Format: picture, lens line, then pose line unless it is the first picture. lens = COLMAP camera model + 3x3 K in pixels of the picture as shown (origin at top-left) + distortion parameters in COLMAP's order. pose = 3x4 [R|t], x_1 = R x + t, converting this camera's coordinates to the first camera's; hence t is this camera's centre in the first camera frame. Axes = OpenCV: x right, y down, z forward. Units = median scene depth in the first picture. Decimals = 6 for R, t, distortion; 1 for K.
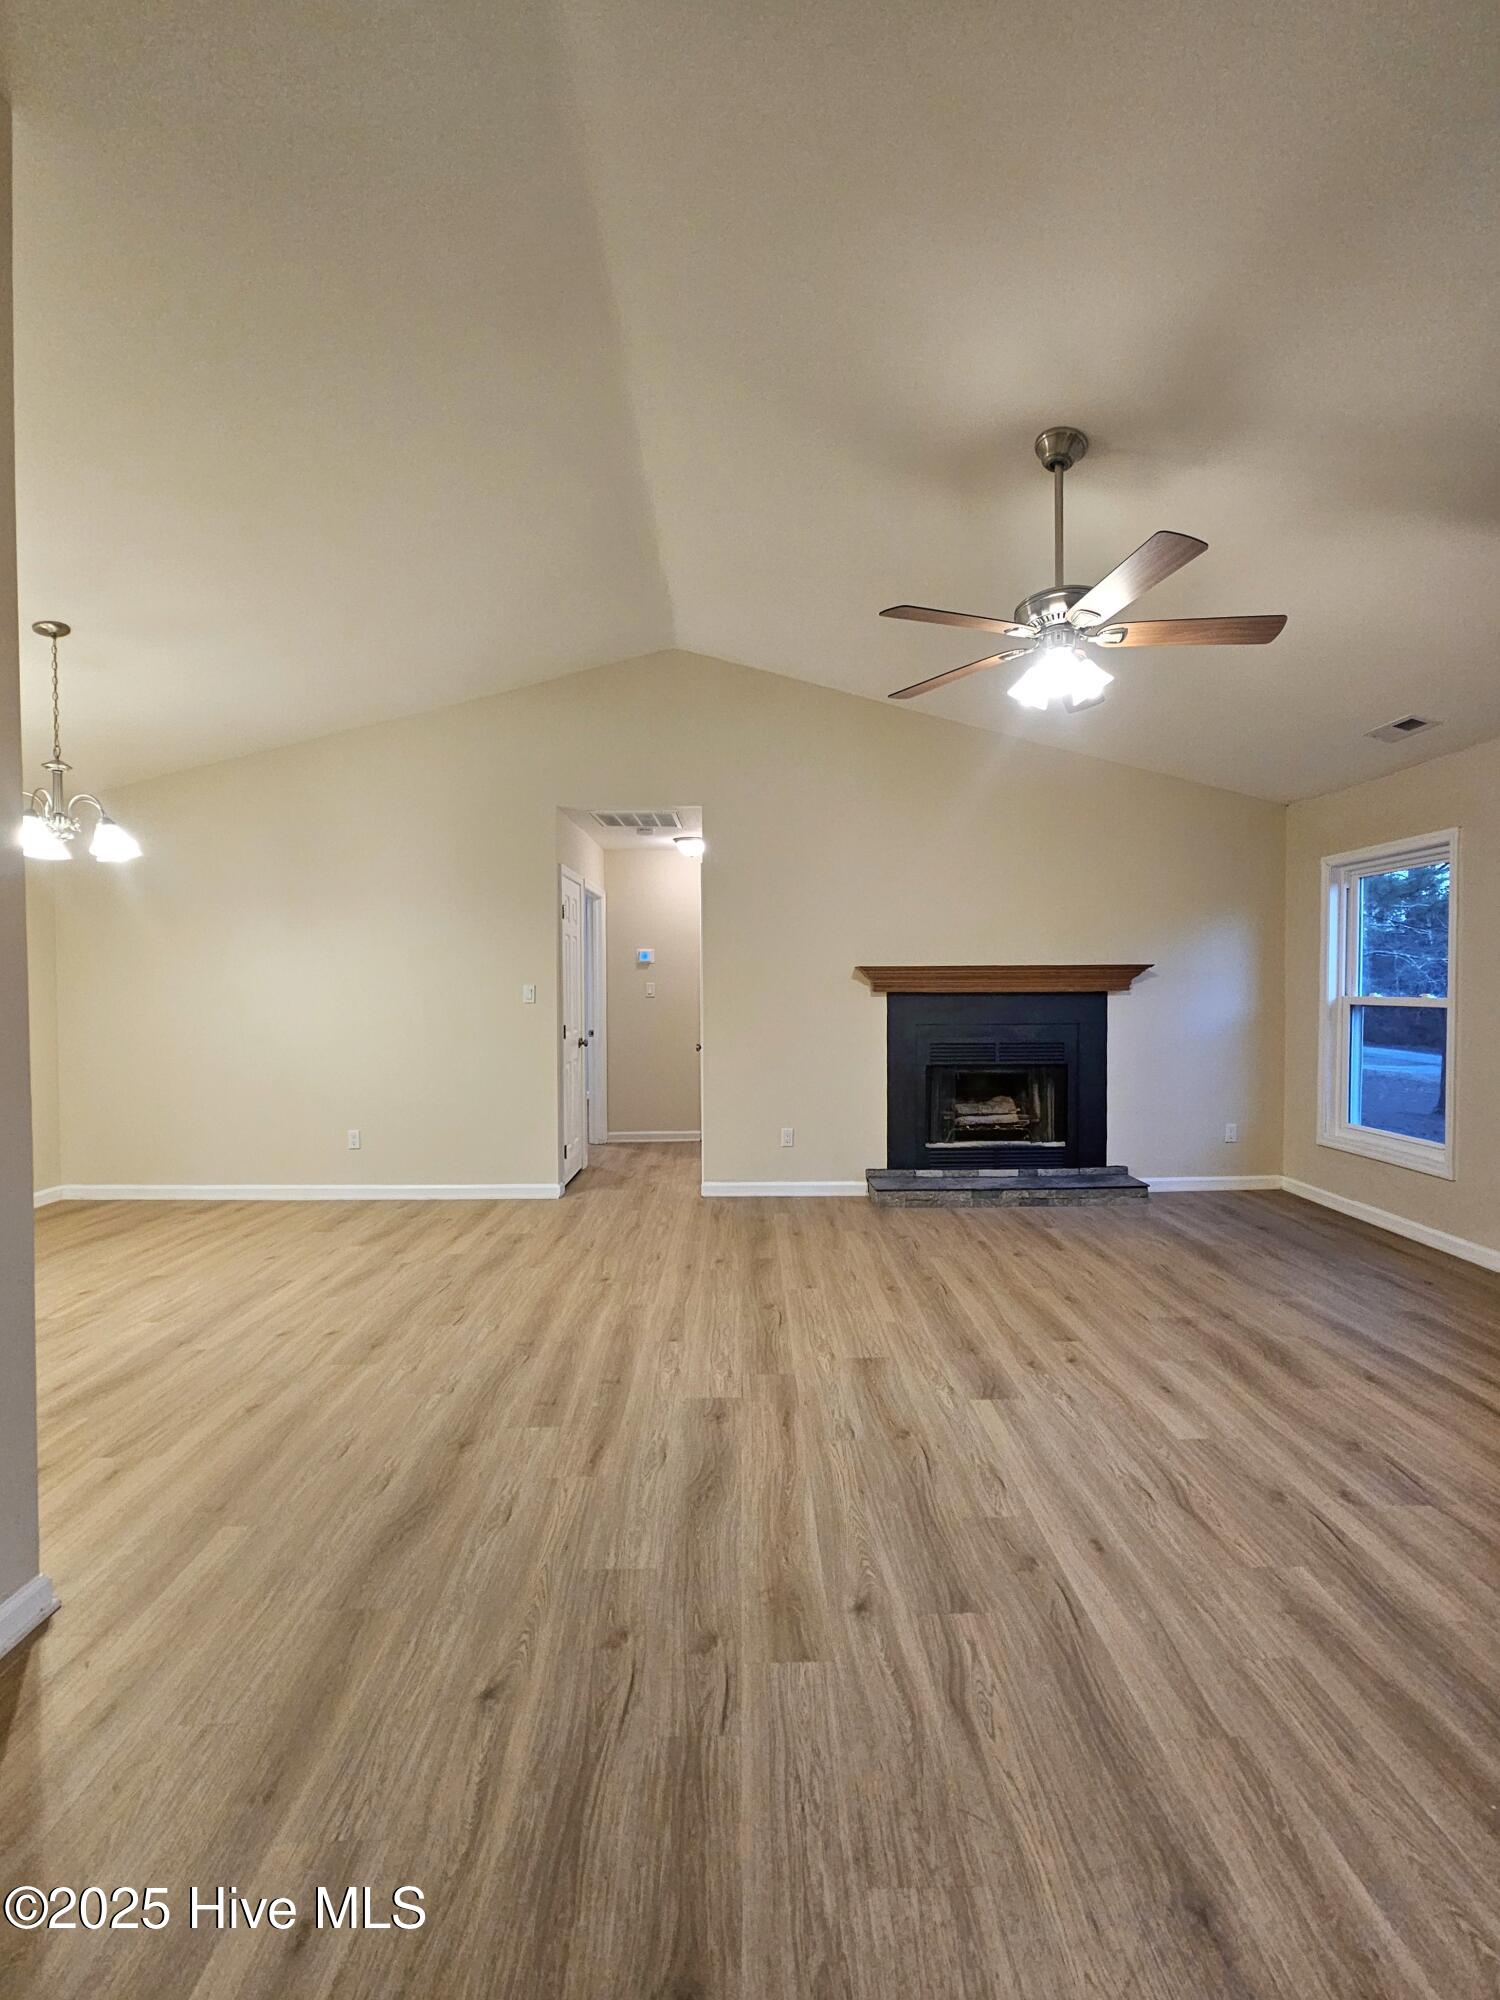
lens RADIAL K [[817.1, 0, 752.2], [0, 817.1, 999.8], [0, 0, 1]] dist [0.000379, -0.000068]
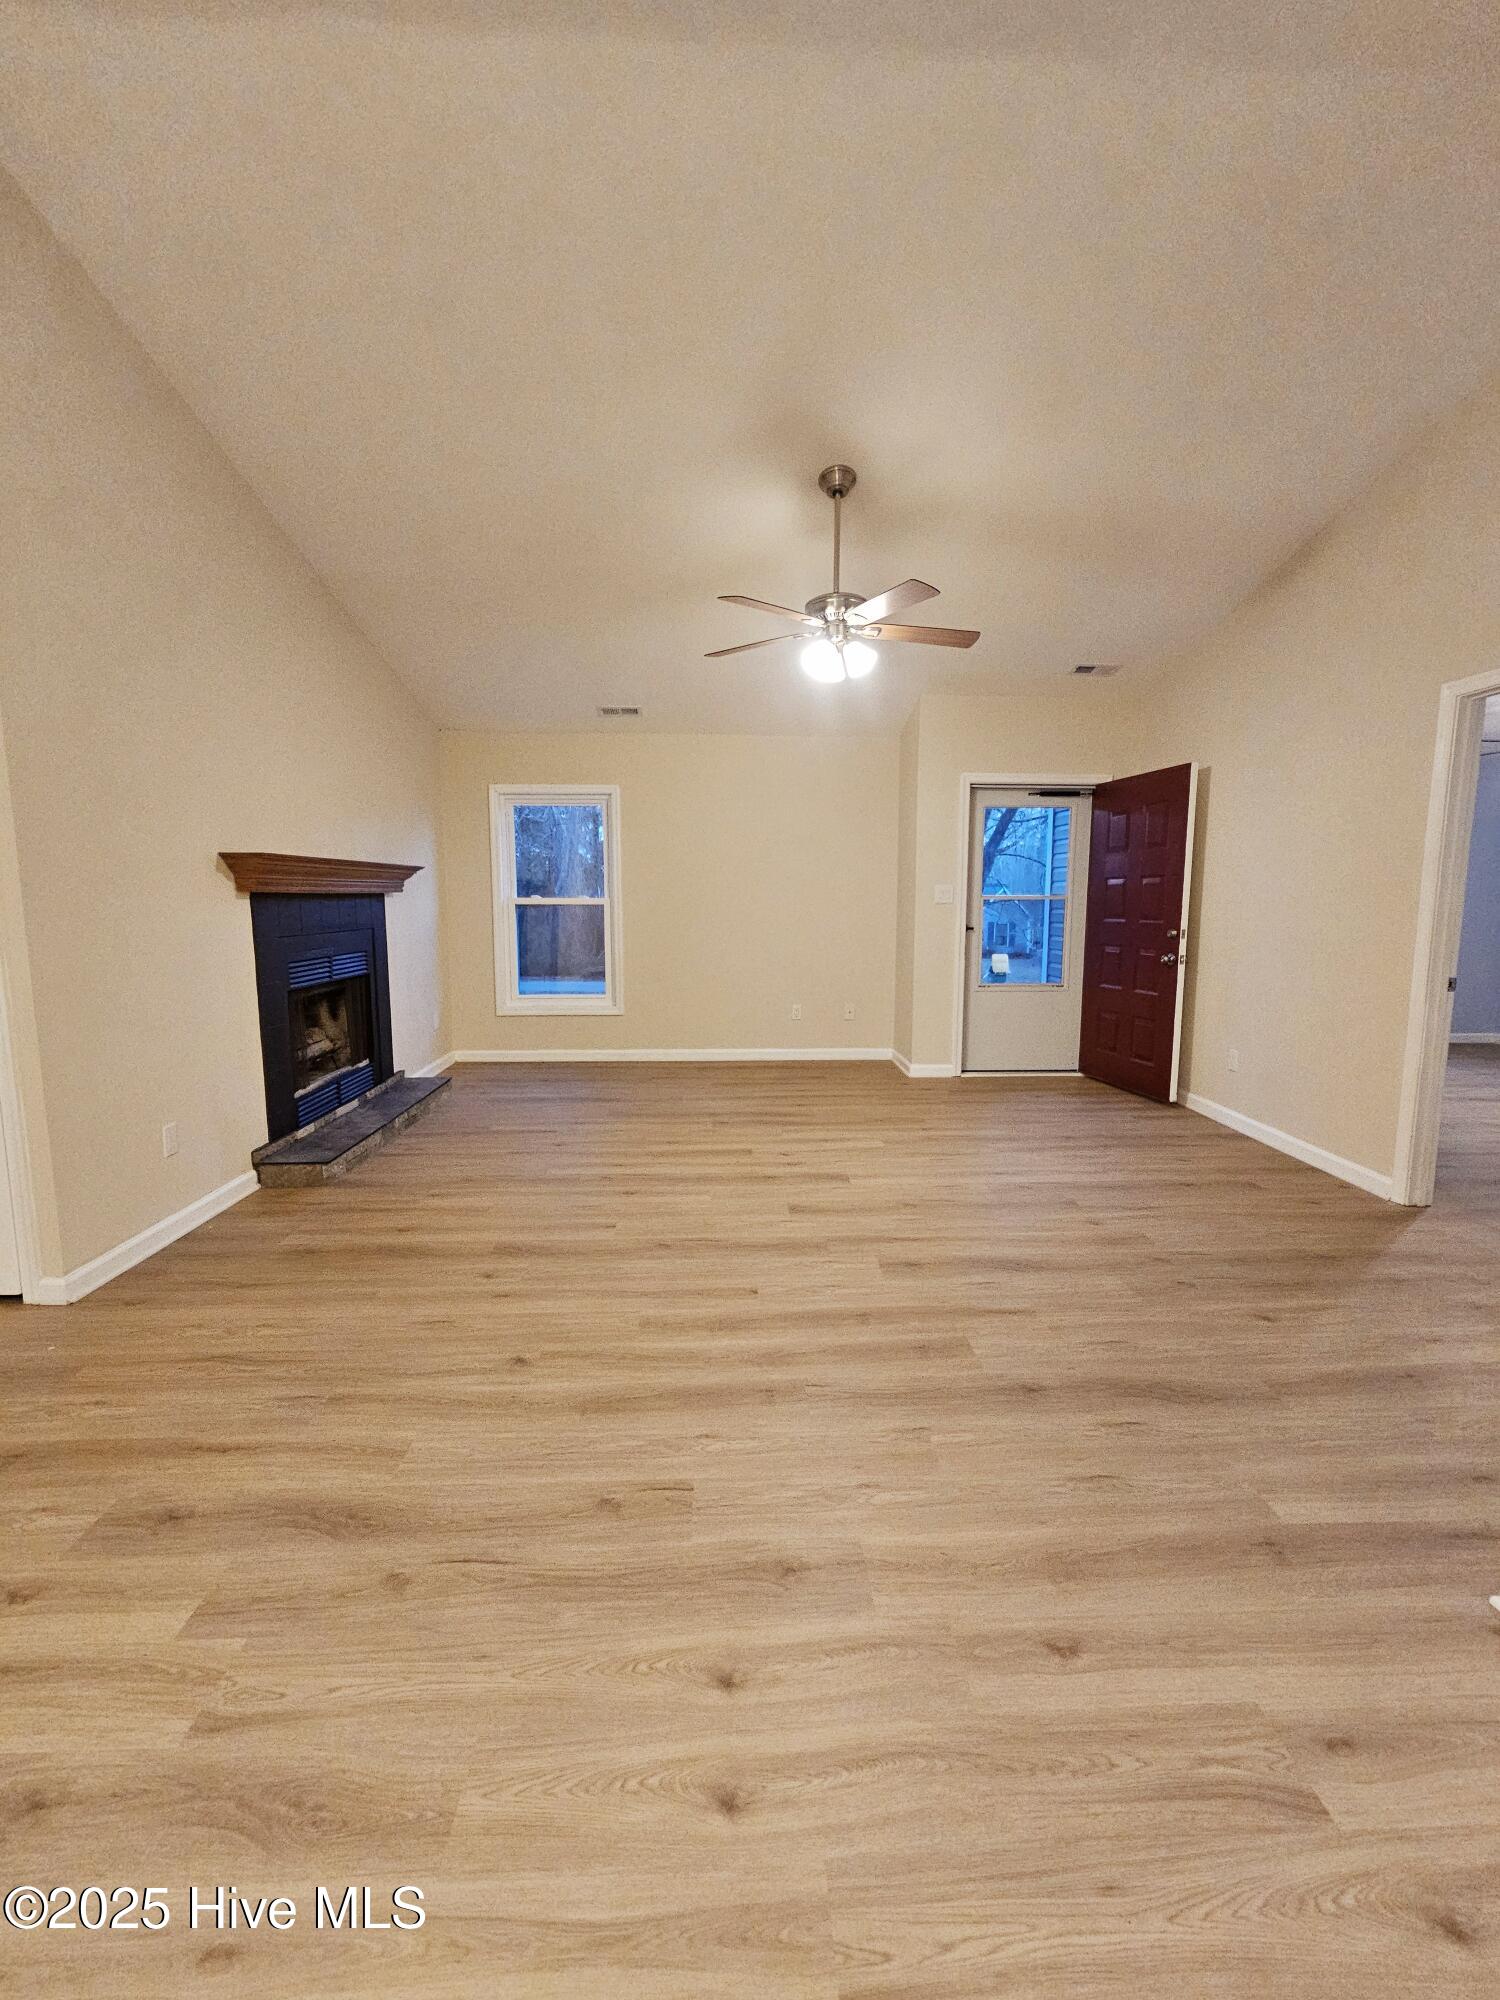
lens RADIAL K [[817.1, 0, 752.2], [0, 817.1, 999.8], [0, 0, 1]] dist [0.000379, -0.000068]
pose [[-0.010762, -0.123237, 0.992319, -0.758722], [0.015759, 0.992232, 0.123397, 0.003560], [-0.999818, 0.016966, -0.008737, 0.835684]]
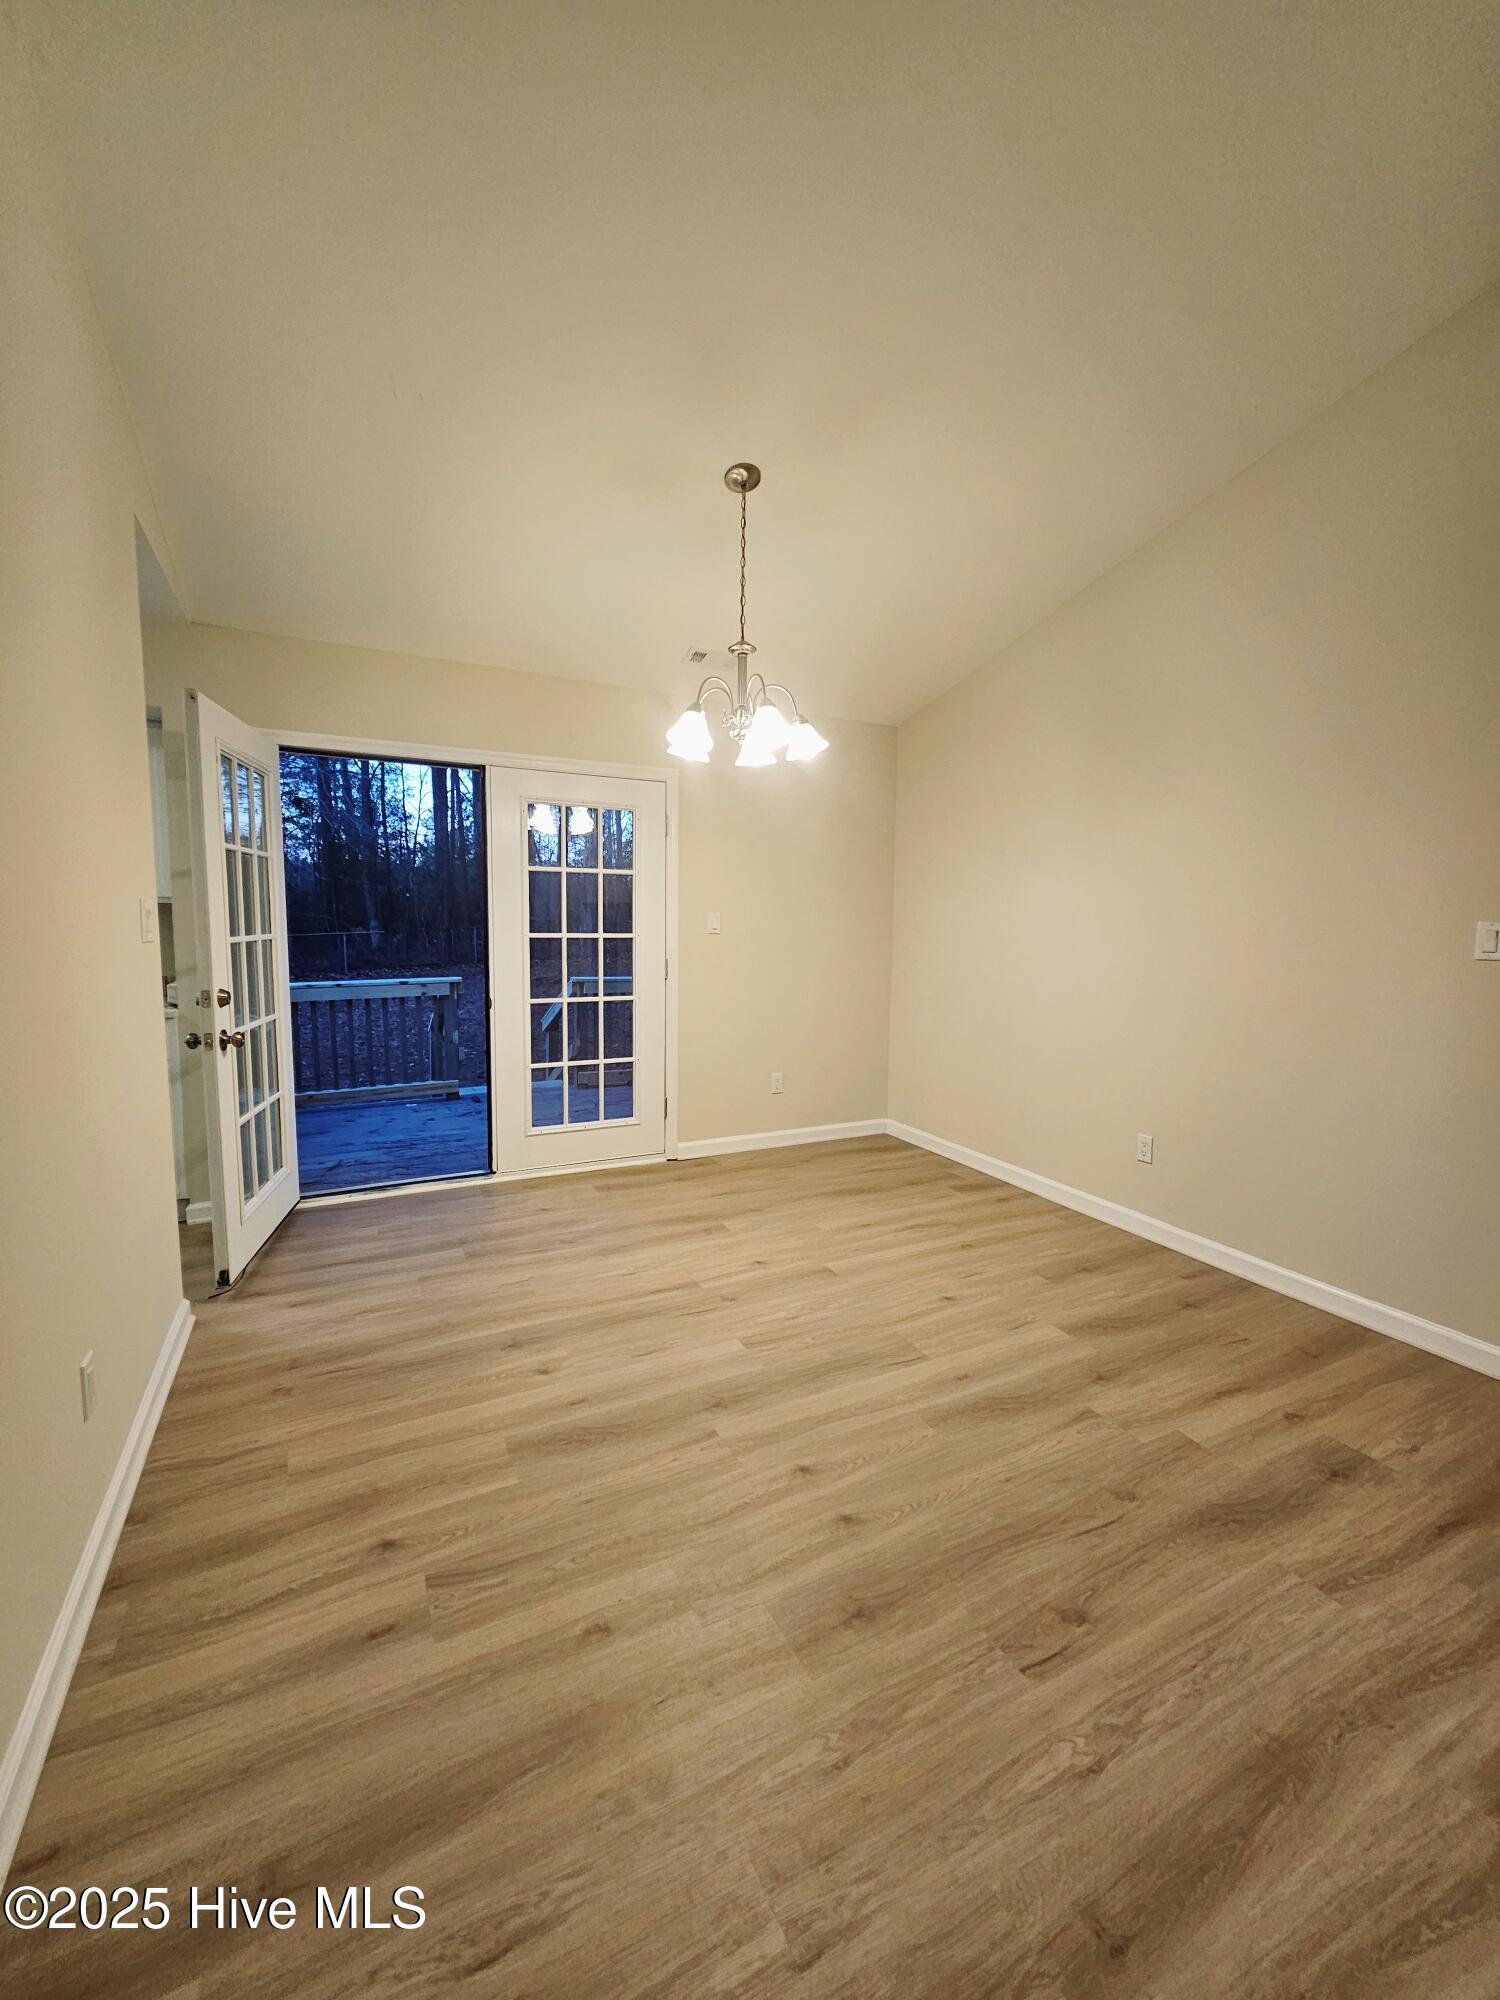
lens RADIAL K [[808.0, 0, 762.8], [0, 808.0, 1003.1], [0, 0, 1]] dist [-0.007936, -0.000592]
pose [[0.442263, 0.094693, -0.891872, -0.062674], [-0.027889, 0.995382, 0.091853, -0.000865], [0.896452, -0.015750, 0.442862, 0.597405]]
